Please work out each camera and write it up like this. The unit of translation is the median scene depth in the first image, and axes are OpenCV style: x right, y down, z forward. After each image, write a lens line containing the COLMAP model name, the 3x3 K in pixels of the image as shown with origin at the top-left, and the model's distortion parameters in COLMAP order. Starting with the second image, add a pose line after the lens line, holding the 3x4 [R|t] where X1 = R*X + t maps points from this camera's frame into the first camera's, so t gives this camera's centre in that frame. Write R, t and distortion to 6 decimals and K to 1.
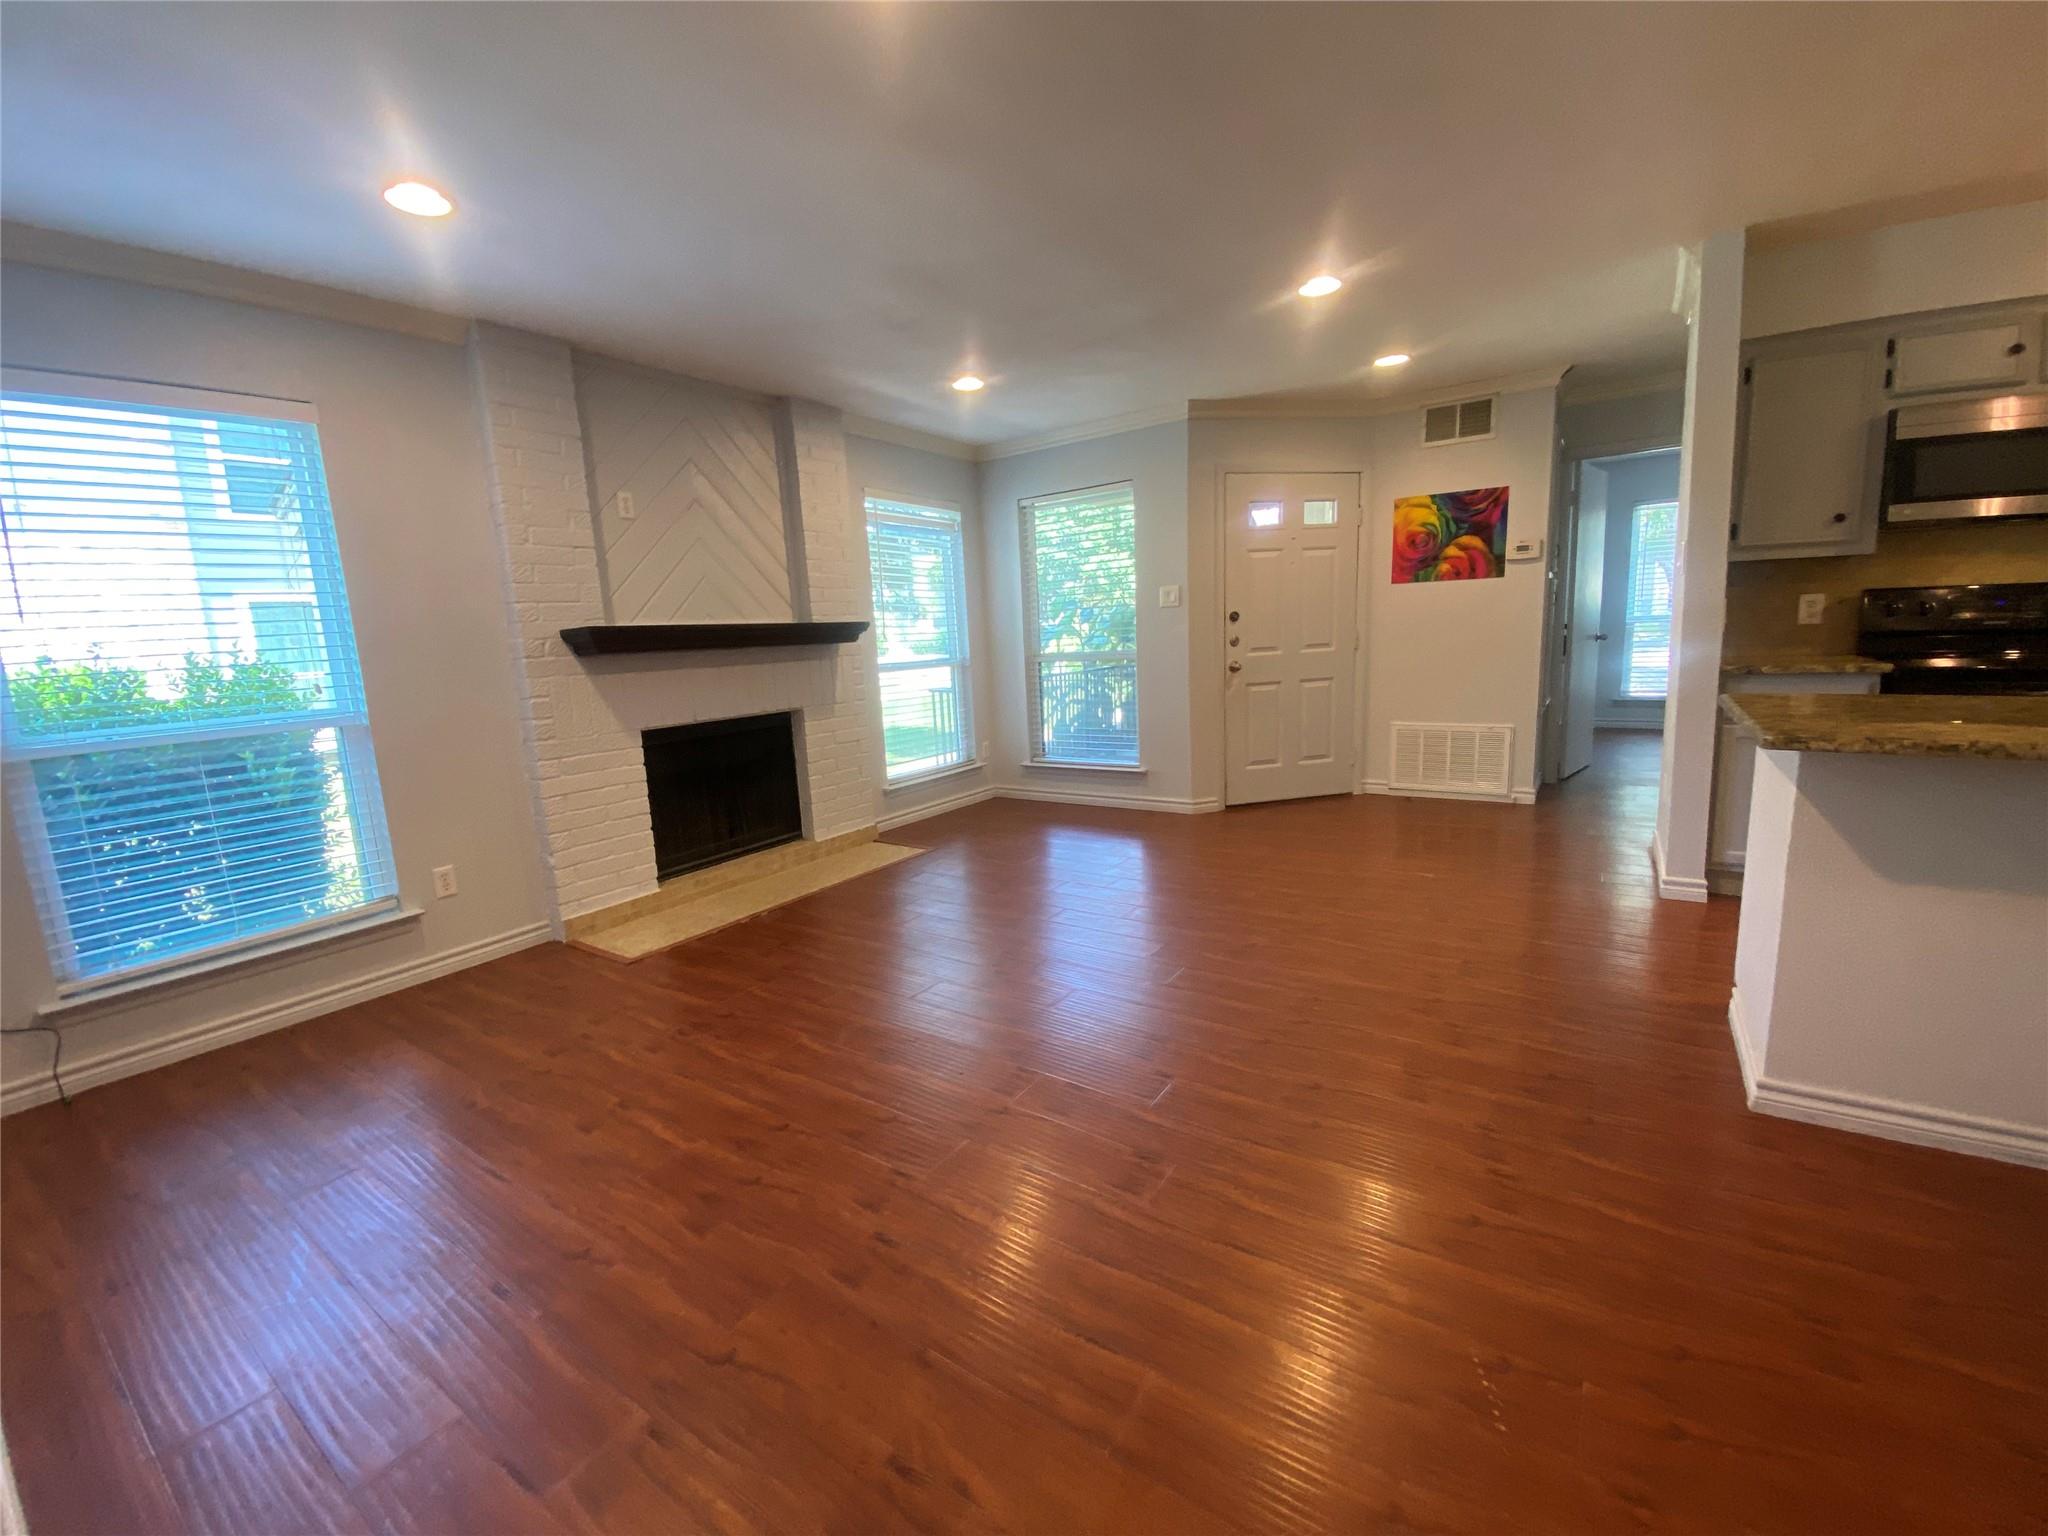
lens RADIAL K [[834.0, 0, 1026.8], [0, 834.0, 770.4], [0, 0, 1]] dist [0.011527, -0.016838]
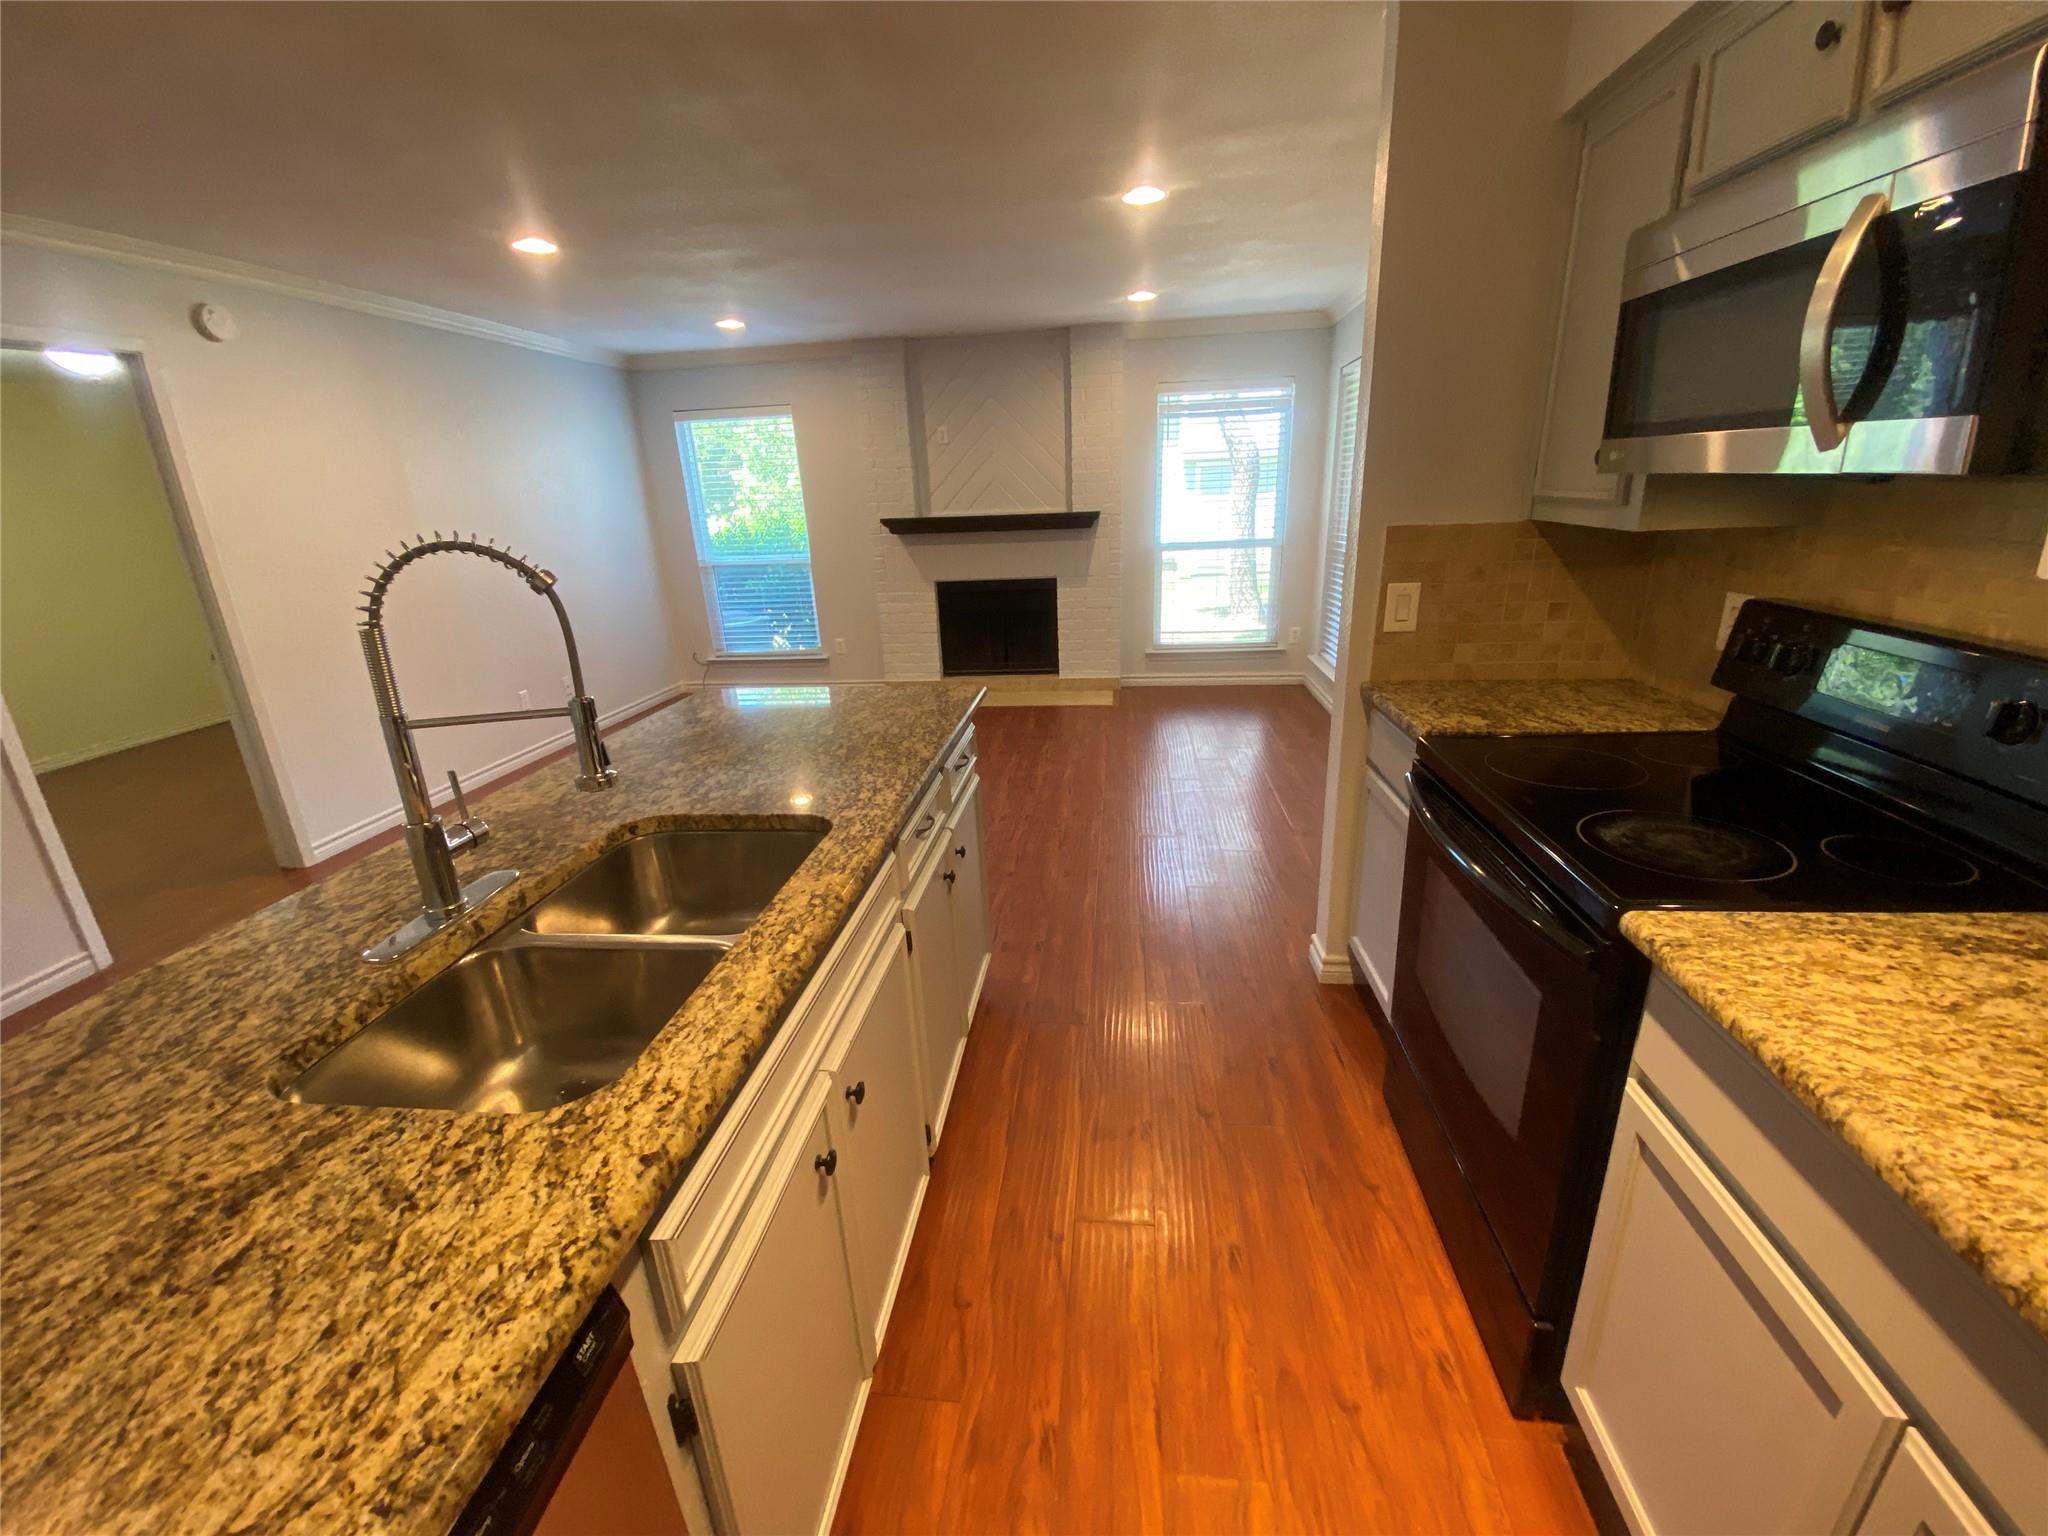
lens RADIAL K [[846.6, 0, 1024.0], [0, 846.6, 768.0], [0, 0, 1]] dist [0.020526, -0.018383]
pose [[0.461801, 0.306013, -0.832524, 1.233406], [-0.127883, 0.951765, 0.278906, -0.204666], [0.877716, -0.022334, 0.478660, 0.384600]]
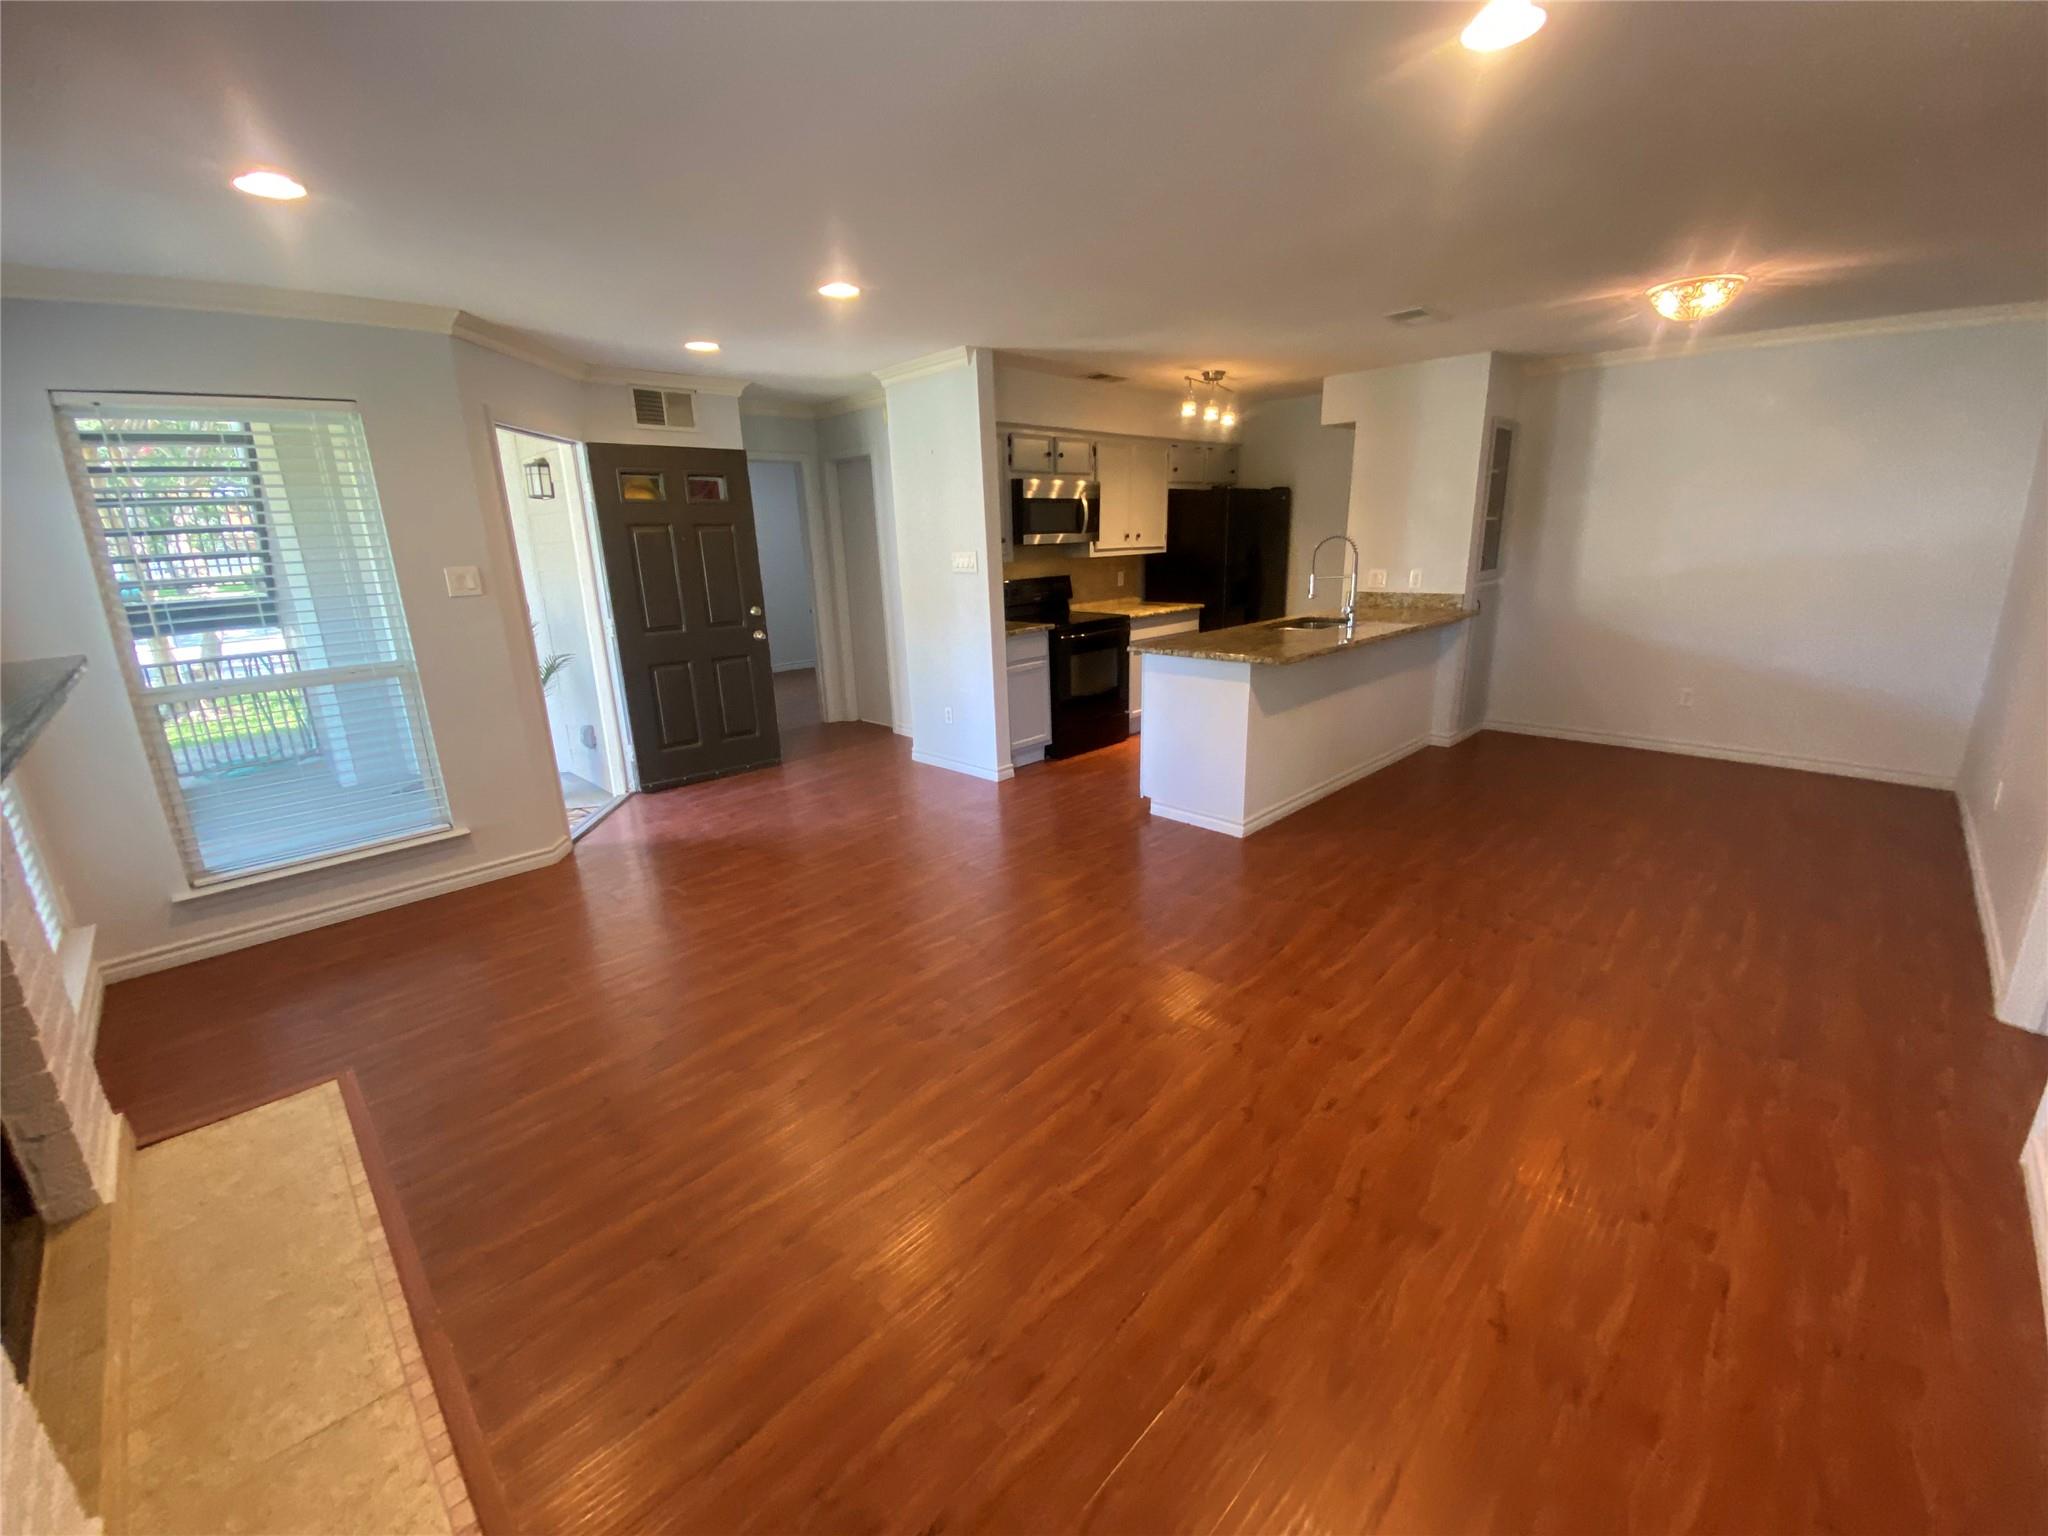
lens RADIAL K [[819.6, 0, 1026.2], [0, 819.6, 772.0], [0, 0, 1]] dist [0.048005, -0.043253]
pose [[0.182321, -0.226286, 0.956846, -0.690396], [0.185096, 0.963657, 0.192627, -0.151070], [-0.965660, 0.141988, 0.217580, 0.610011]]
